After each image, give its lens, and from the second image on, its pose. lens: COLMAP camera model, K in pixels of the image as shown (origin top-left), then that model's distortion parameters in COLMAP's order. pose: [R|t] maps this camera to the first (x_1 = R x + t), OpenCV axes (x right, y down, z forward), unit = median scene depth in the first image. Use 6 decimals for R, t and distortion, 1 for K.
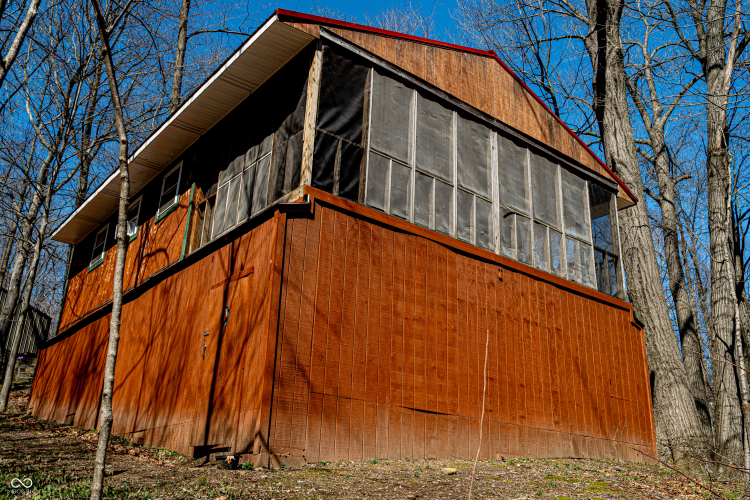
lens RADIAL K [[685.7, 0, 375.6], [0, 685.7, 250.9], [0, 0, 1]] dist [0.017367, 0.000000]
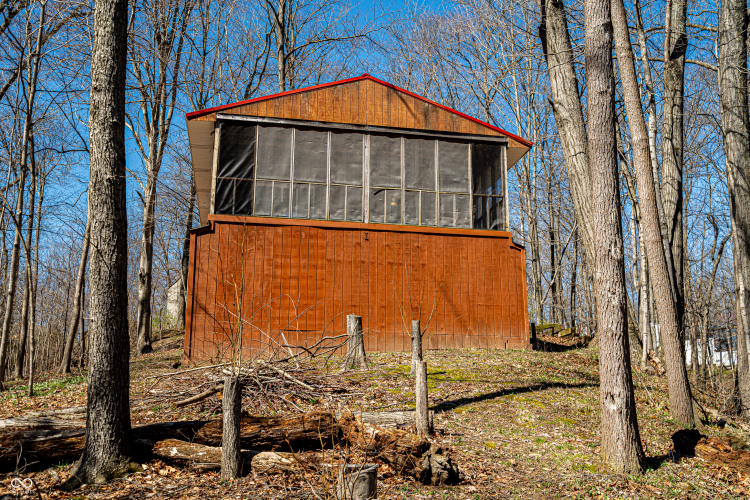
lens RADIAL K [[730.4, 0, 374.6], [0, 730.4, 249.6], [0, 0, 1]] dist [0.006868, 0.000000]
pose [[0.884339, -0.141548, -0.444870, 0.874123], [0.192313, 0.978771, 0.070868, -0.045489], [0.425395, -0.148226, 0.892787, -0.415453]]
